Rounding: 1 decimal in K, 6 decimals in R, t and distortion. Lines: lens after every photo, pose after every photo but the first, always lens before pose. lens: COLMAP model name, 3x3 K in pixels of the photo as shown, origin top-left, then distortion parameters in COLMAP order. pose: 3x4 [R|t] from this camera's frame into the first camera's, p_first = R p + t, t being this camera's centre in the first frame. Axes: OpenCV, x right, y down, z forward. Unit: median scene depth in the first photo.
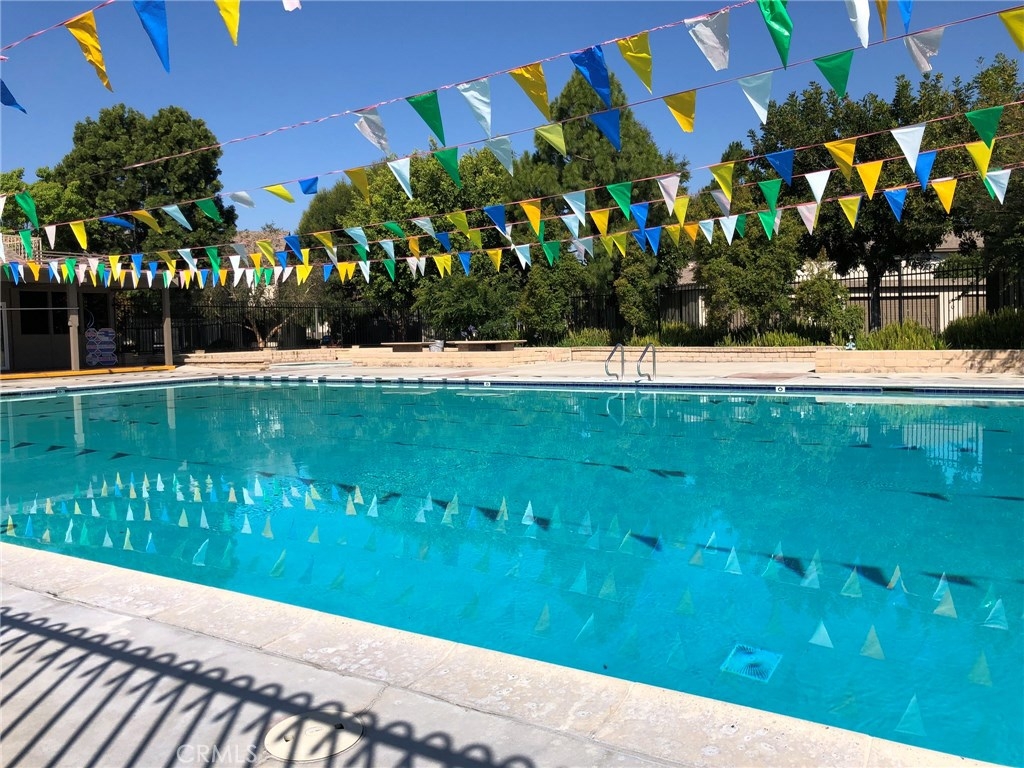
lens RADIAL K [[843.0, 0, 512.0], [0, 843.0, 384.0], [0, 0, 1]] dist [0.054598, -0.056288]
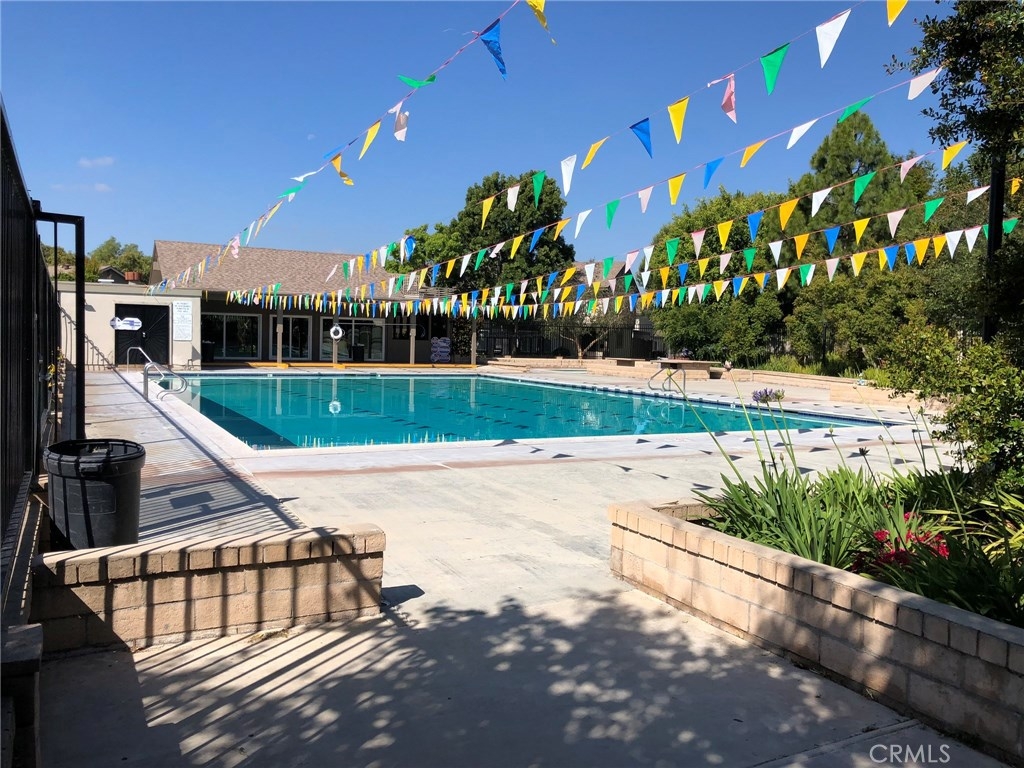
lens RADIAL K [[843.0, 0, 512.0], [0, 843.0, 384.0], [0, 0, 1]] dist [0.054598, -0.056288]
pose [[0.870566, 0.072659, -0.486657, 0.344638], [-0.077910, 0.996915, 0.009471, -0.007579], [0.485844, 0.029671, 0.873542, -0.224609]]
